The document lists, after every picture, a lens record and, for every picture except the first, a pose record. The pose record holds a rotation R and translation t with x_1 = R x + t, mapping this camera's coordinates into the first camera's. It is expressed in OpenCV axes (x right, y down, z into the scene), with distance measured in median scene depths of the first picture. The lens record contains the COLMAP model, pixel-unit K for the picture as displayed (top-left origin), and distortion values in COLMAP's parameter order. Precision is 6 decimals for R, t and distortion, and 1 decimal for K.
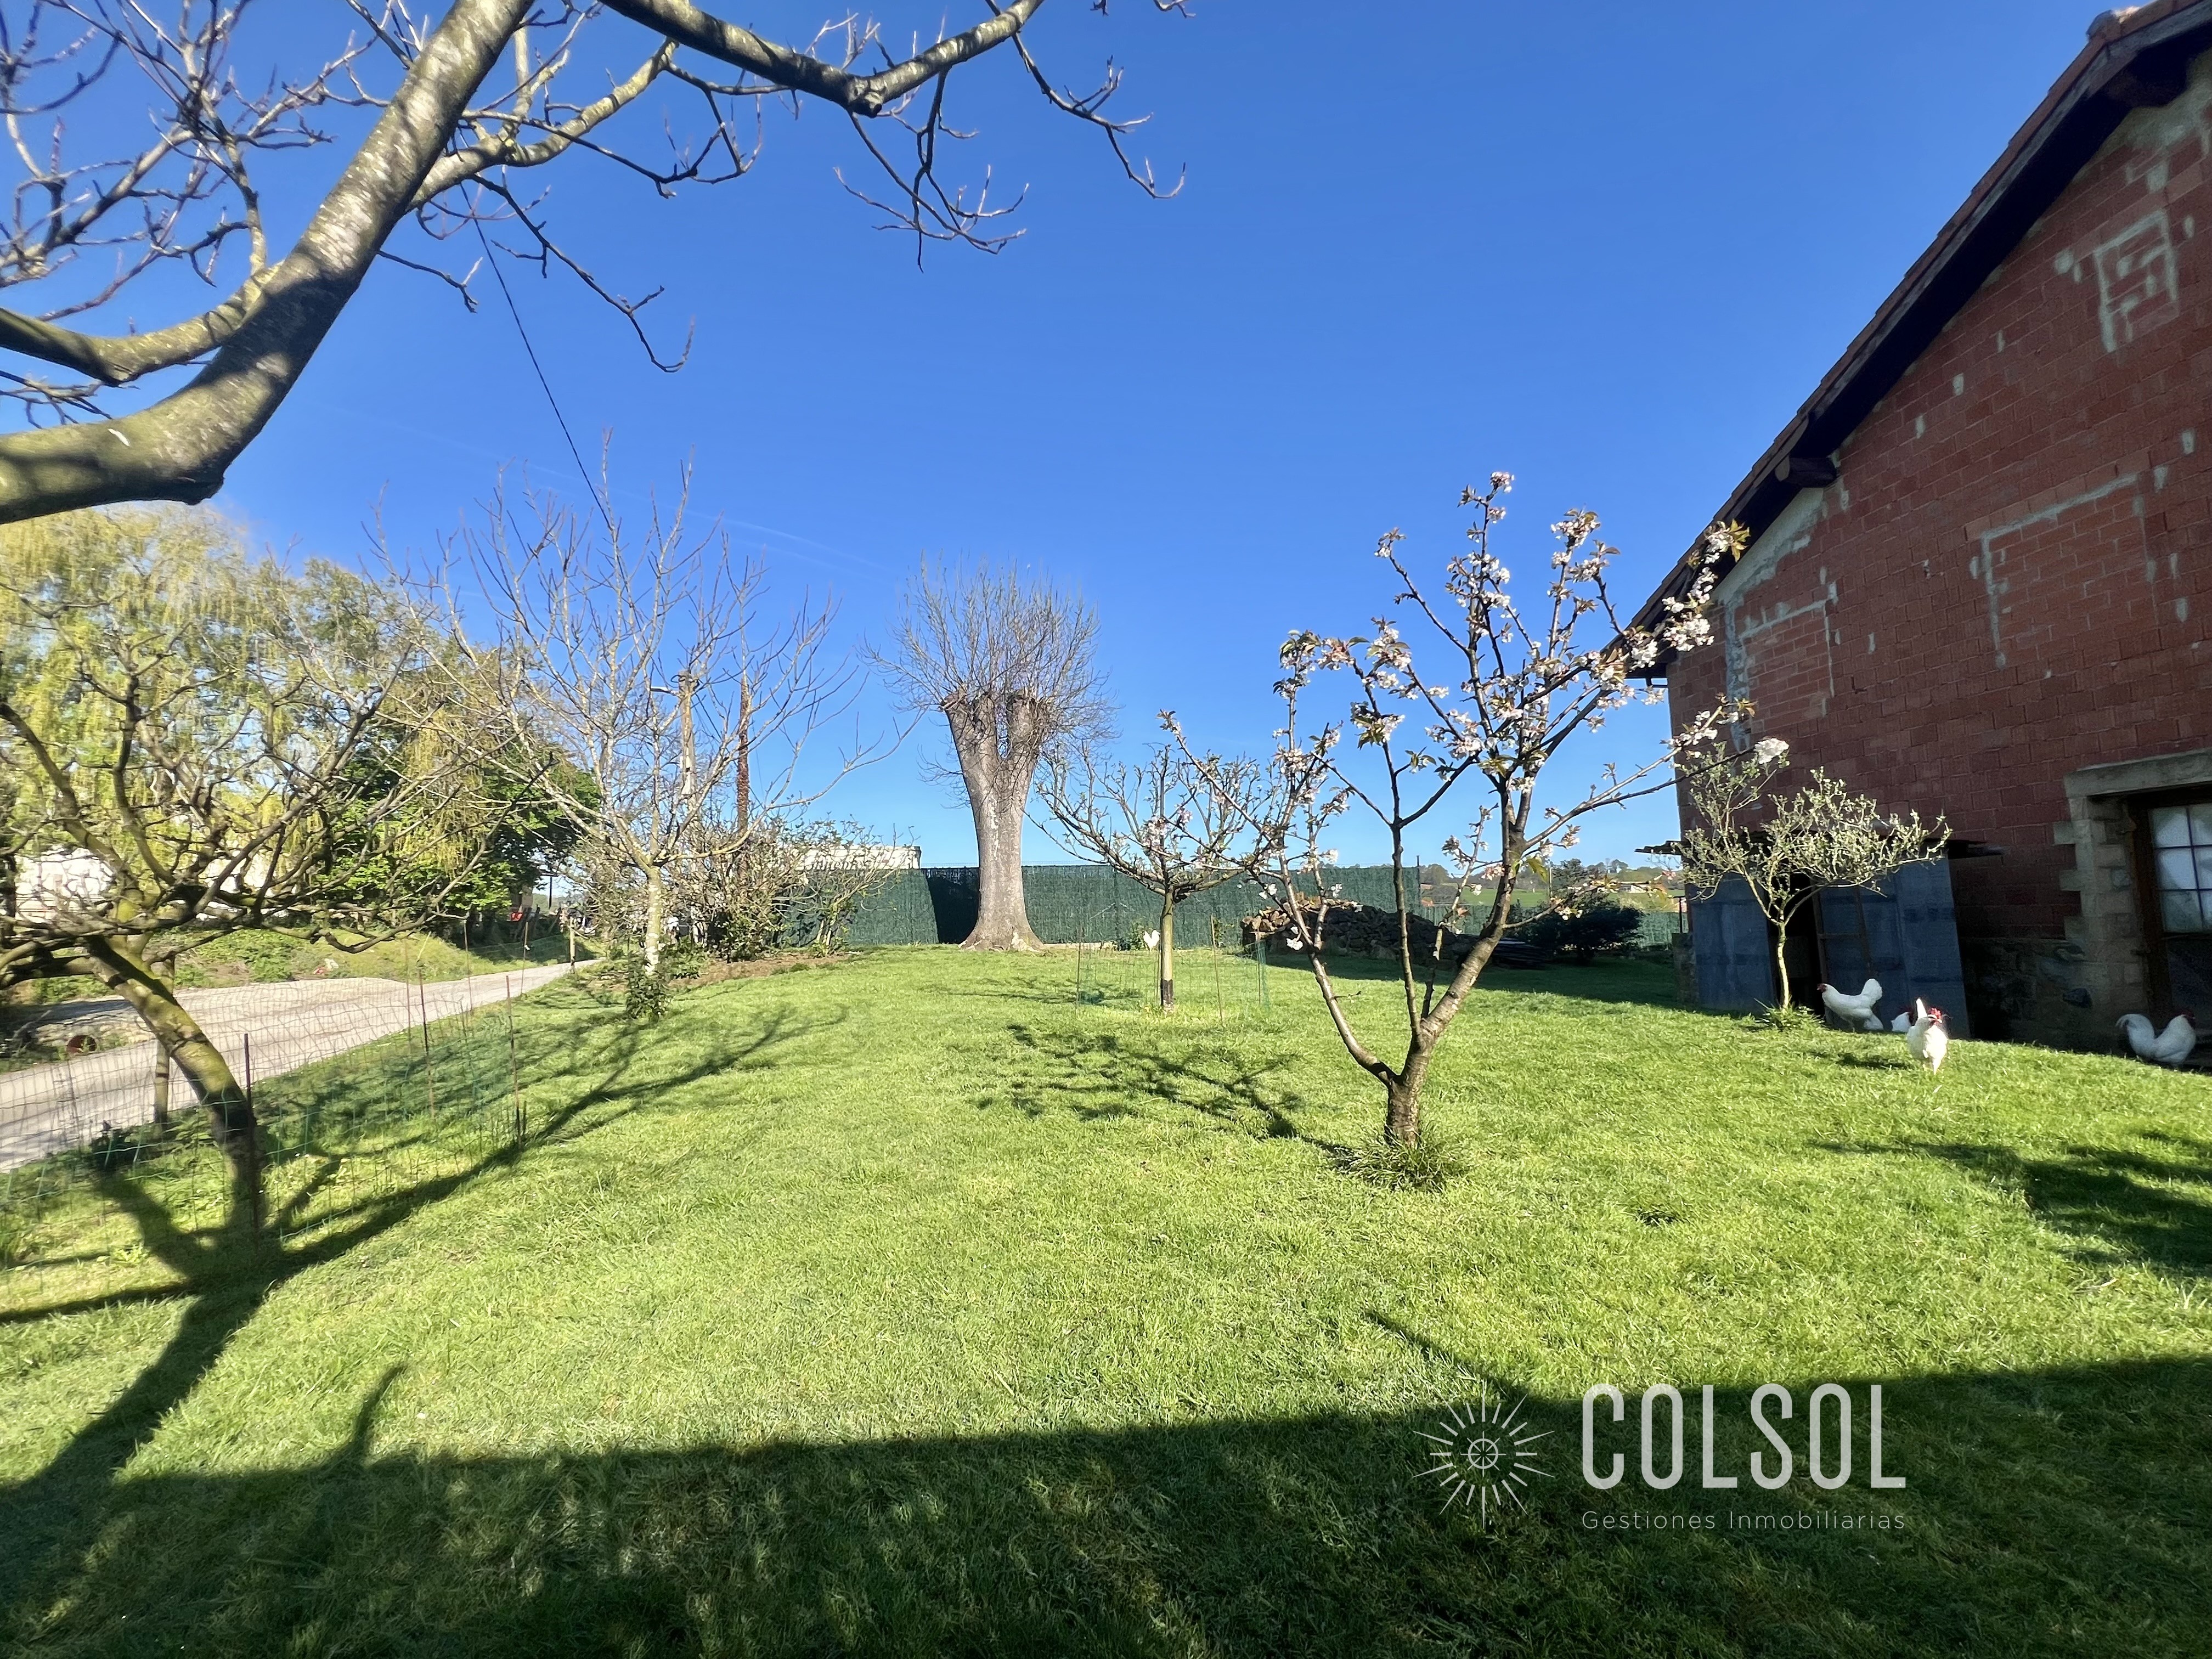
lens RADIAL K [[955.2, 0, 1089.9], [0, 955.2, 828.0], [0, 0, 1]] dist [-0.002788, 0.000375]
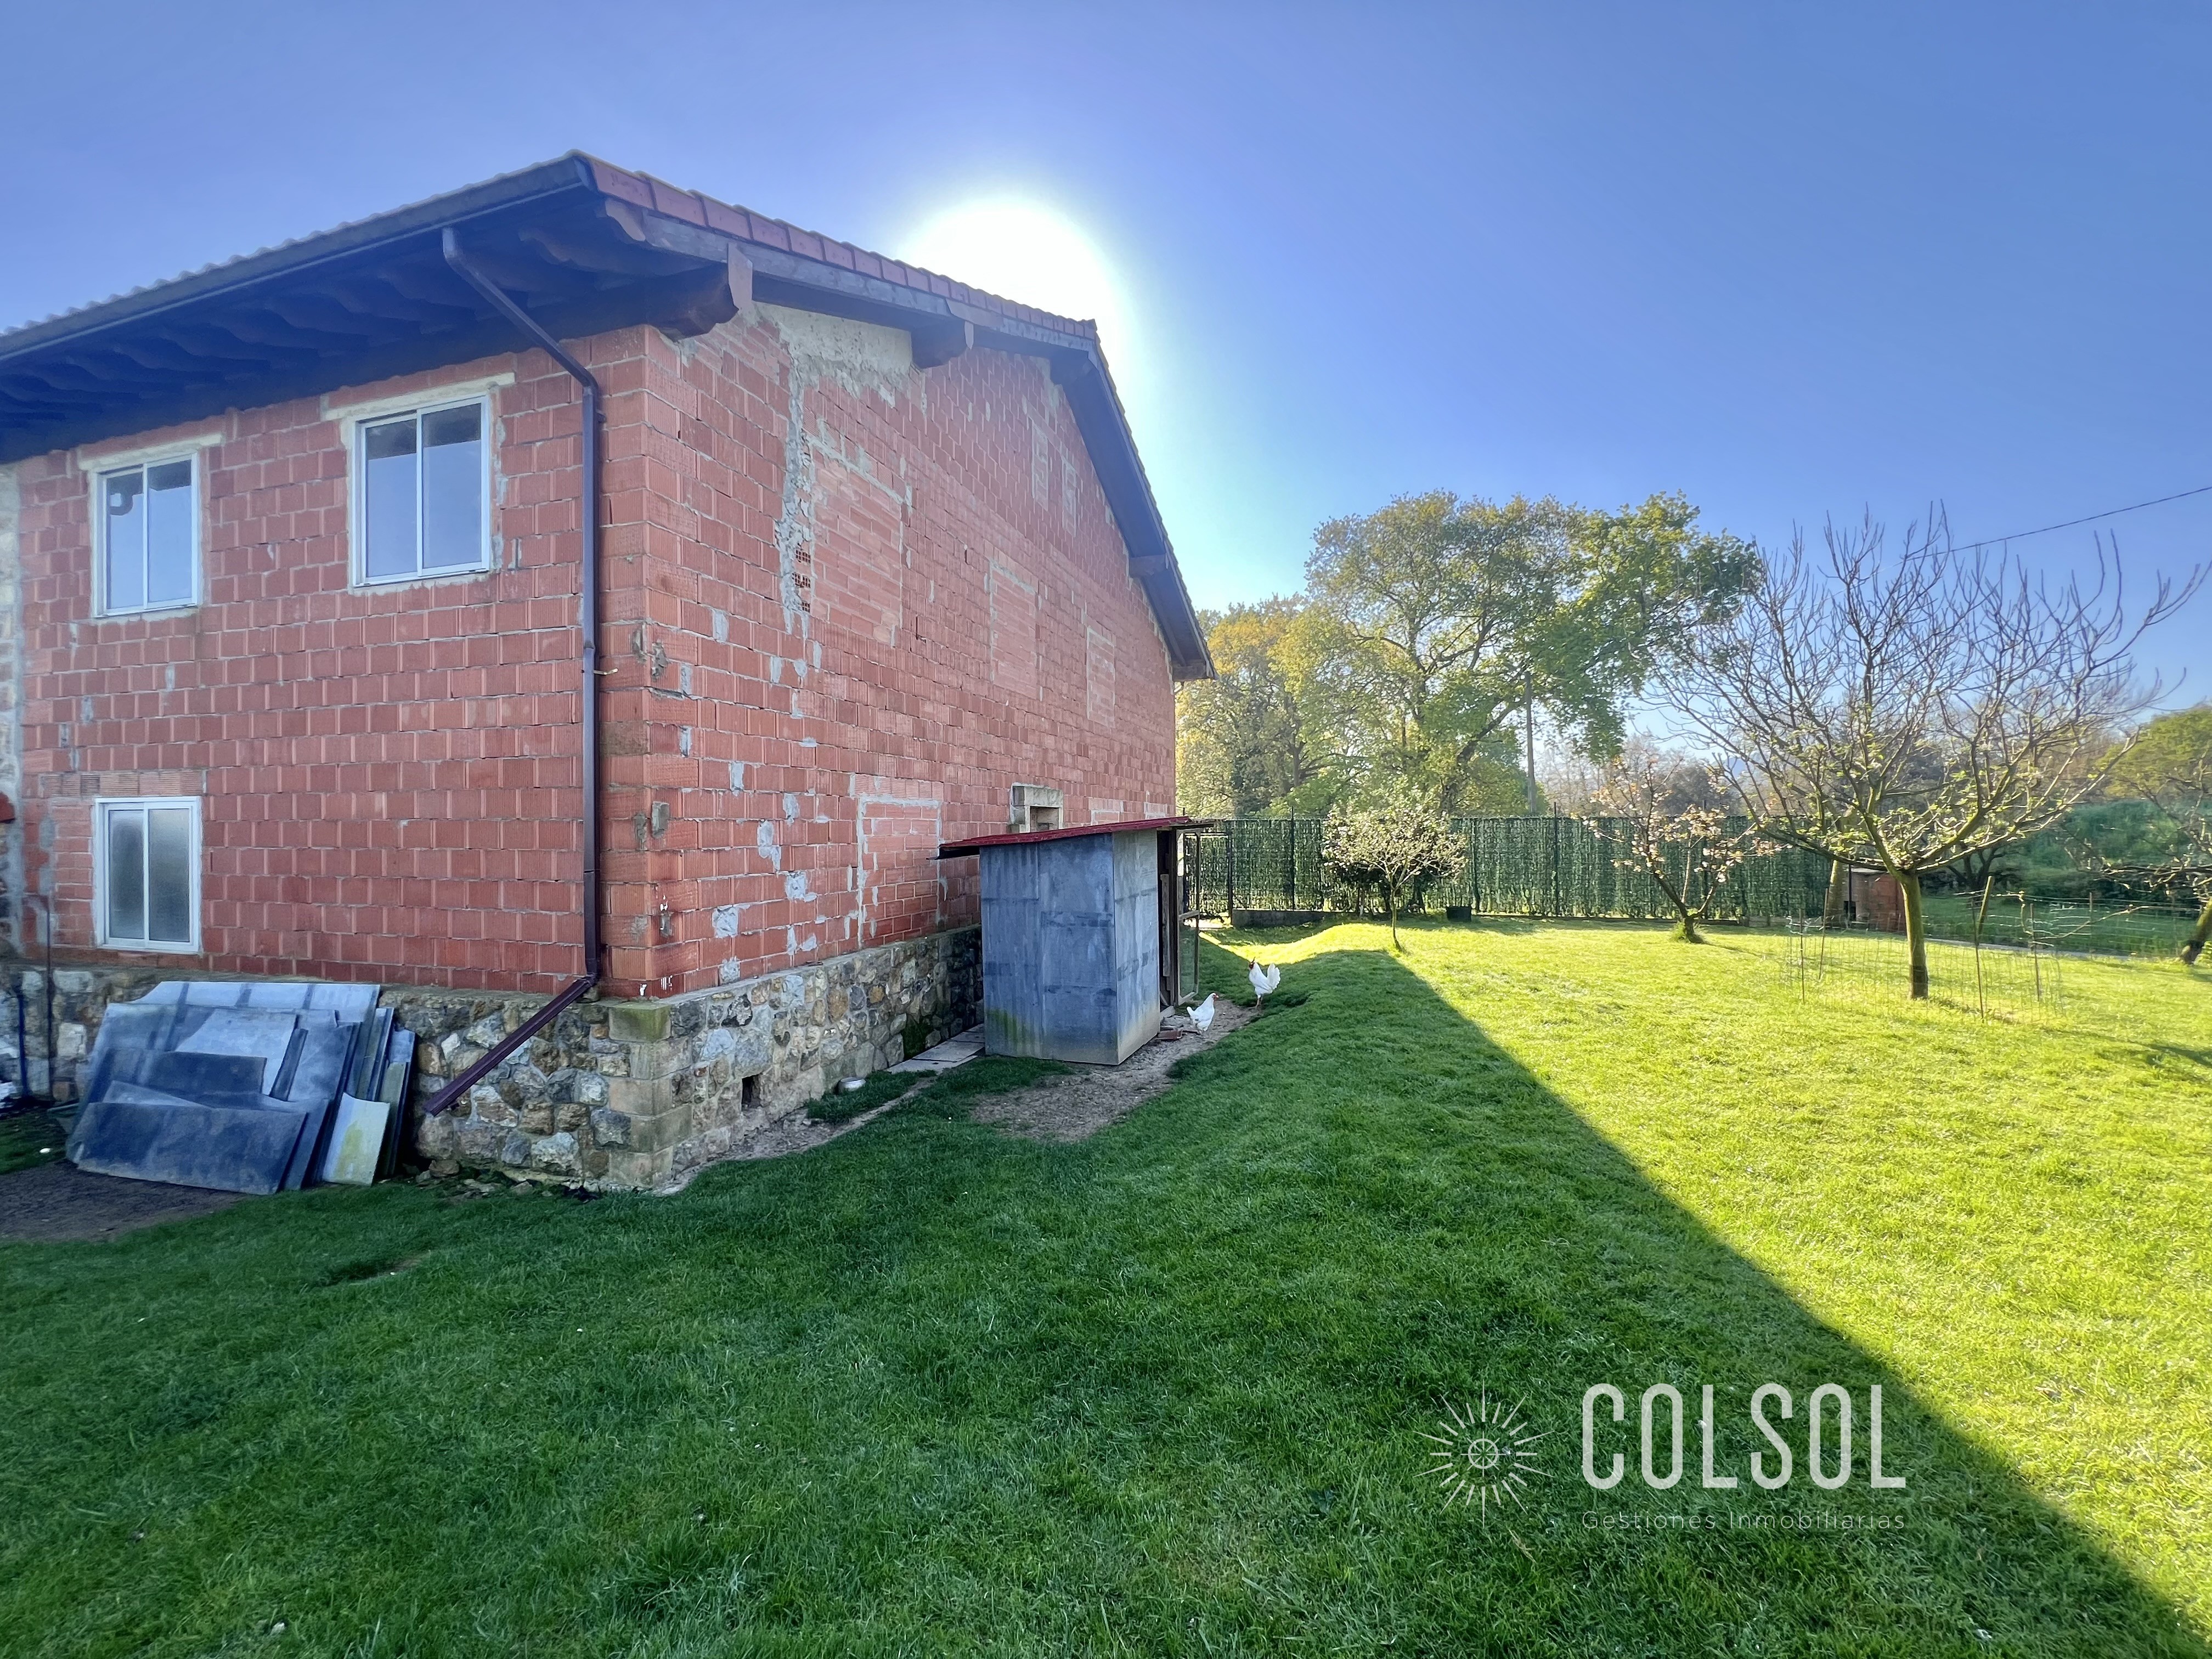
lens RADIAL K [[887.7, 0, 1097.5], [0, 887.7, 826.6], [0, 0, 1]] dist [-0.002875, 0.000677]
pose [[-0.935732, 0.029789, 0.351451, 0.851459], [-0.005918, 0.994961, -0.100089, 0.193206], [-0.352662, -0.095736, -0.930841, 3.457970]]
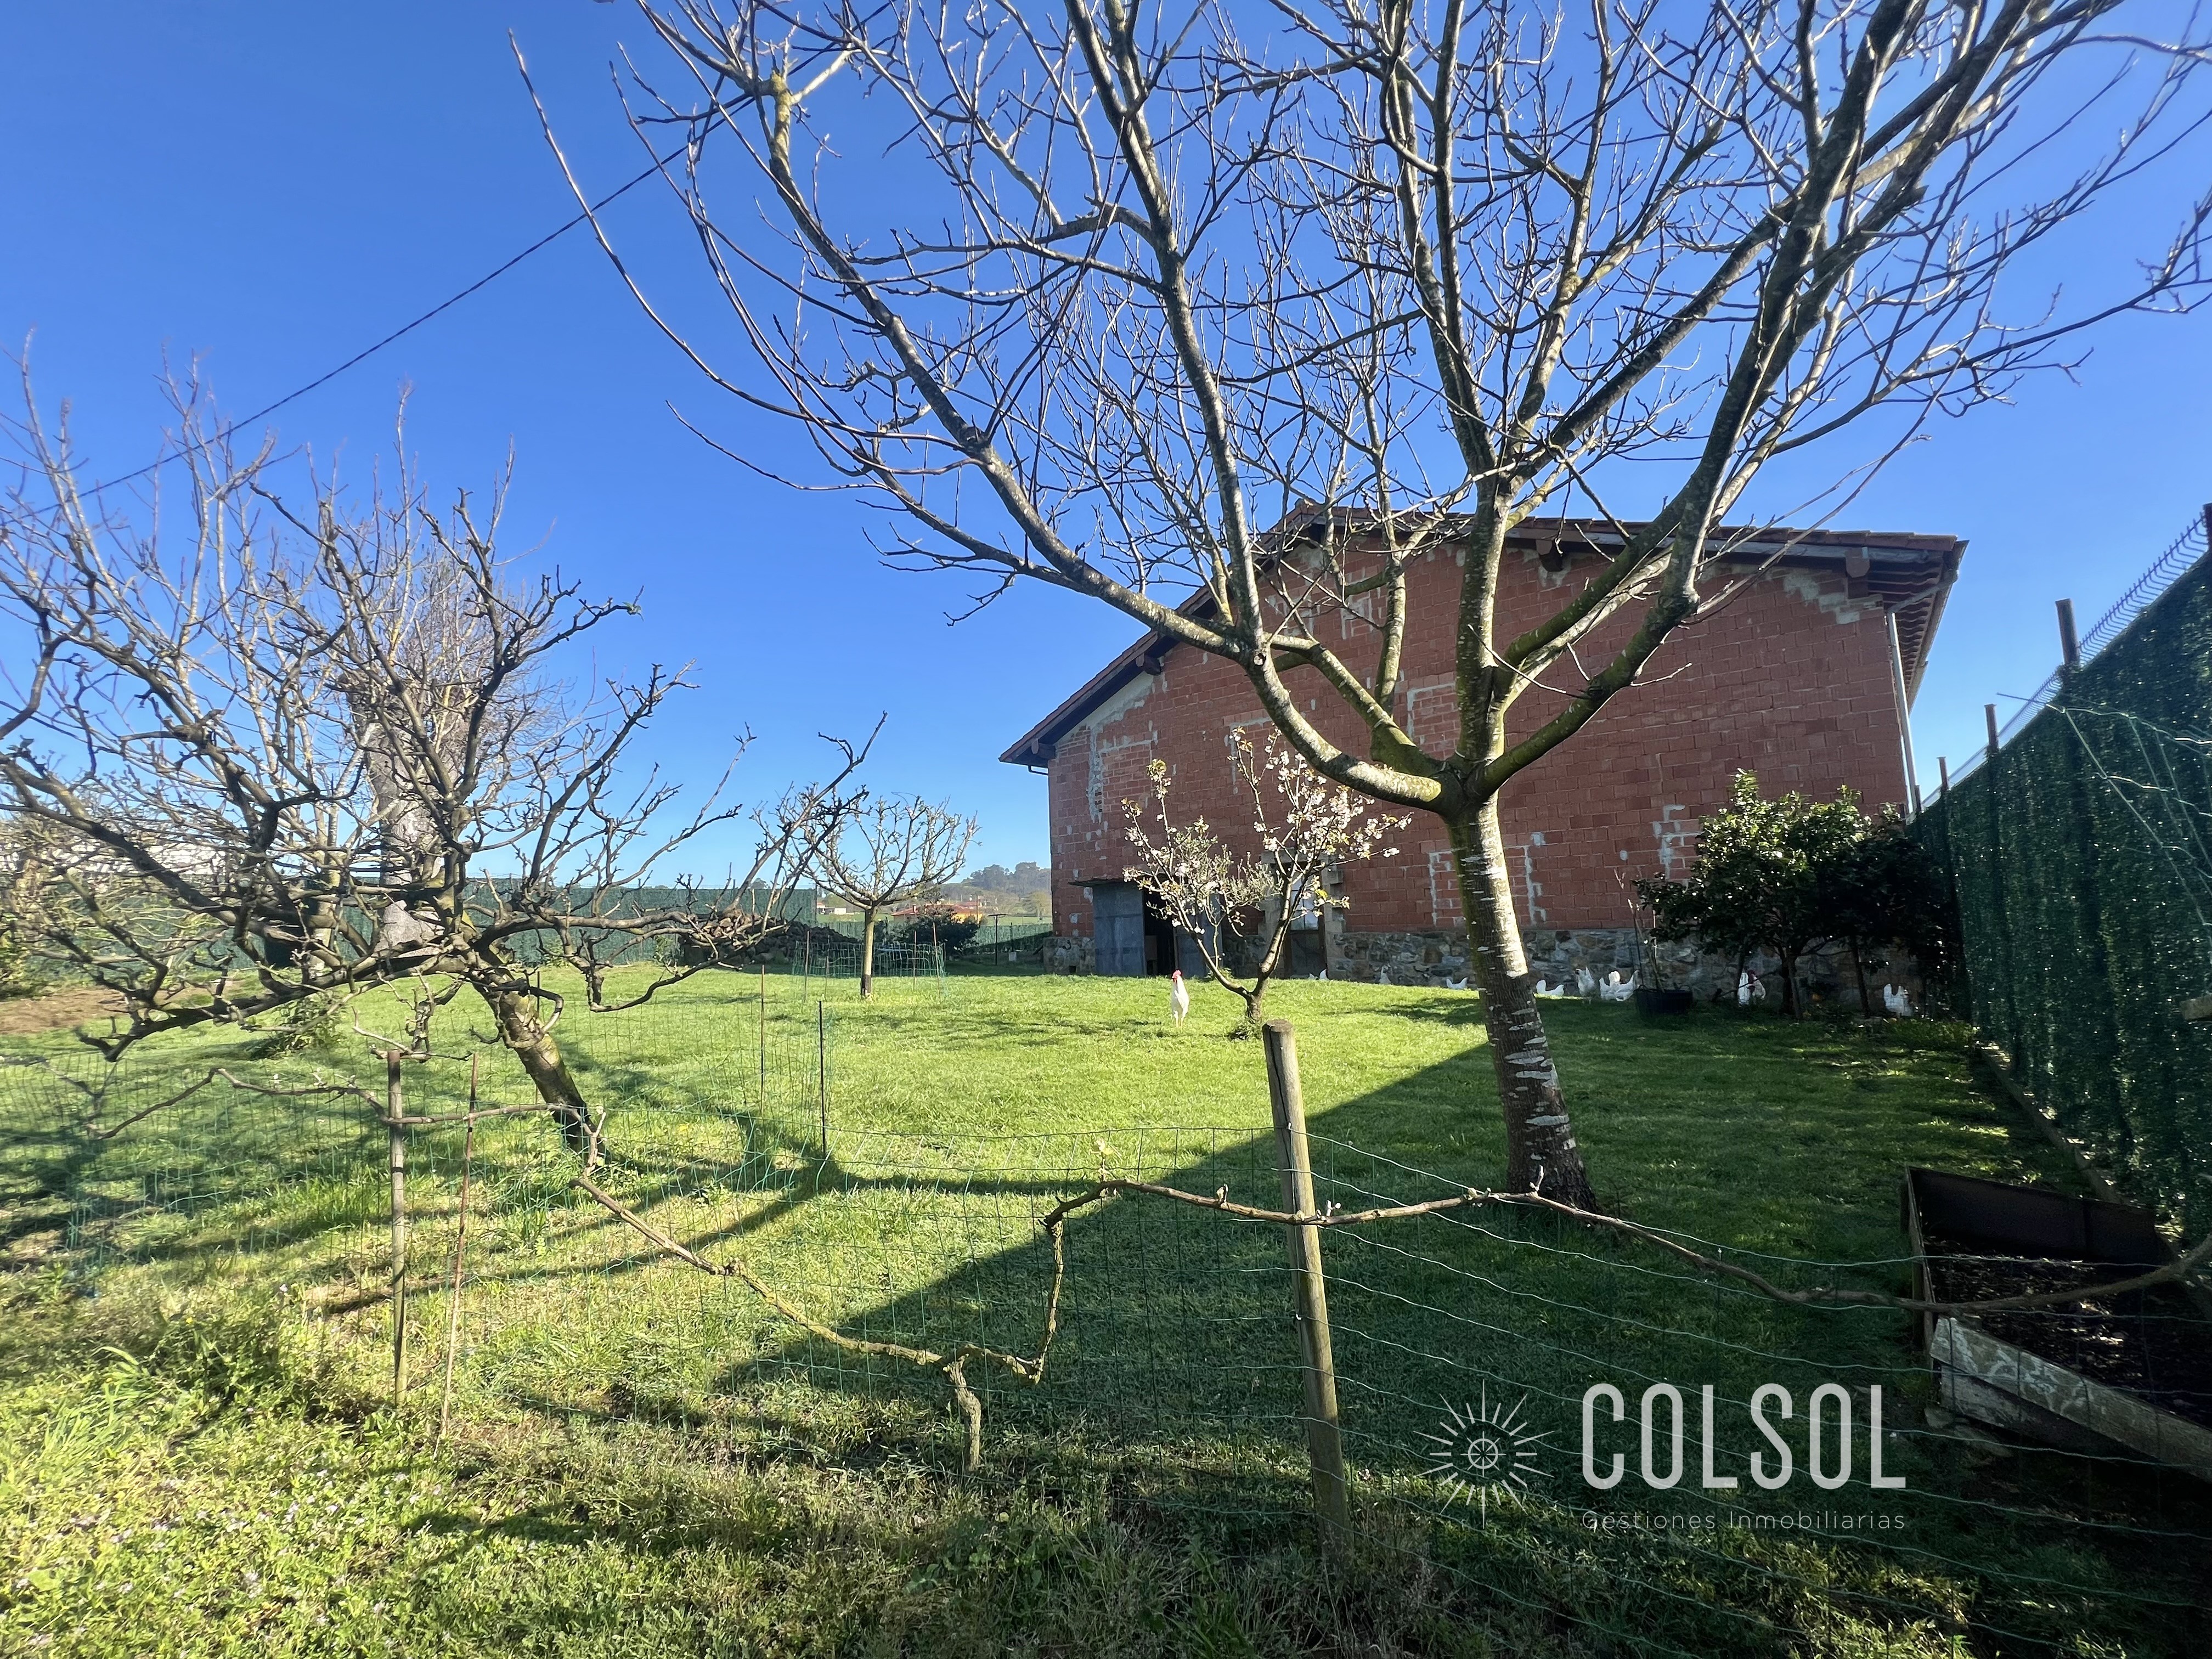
lens RADIAL K [[887.7, 0, 1098.4], [0, 887.7, 828.4], [0, 0, 1]] dist [-0.002875, 0.000677]
pose [[0.688013, 0.074325, 0.721883, -0.948549], [-0.053619, 0.997229, -0.051571, 0.013531], [-0.723715, -0.003225, 0.690091, -0.070848]]
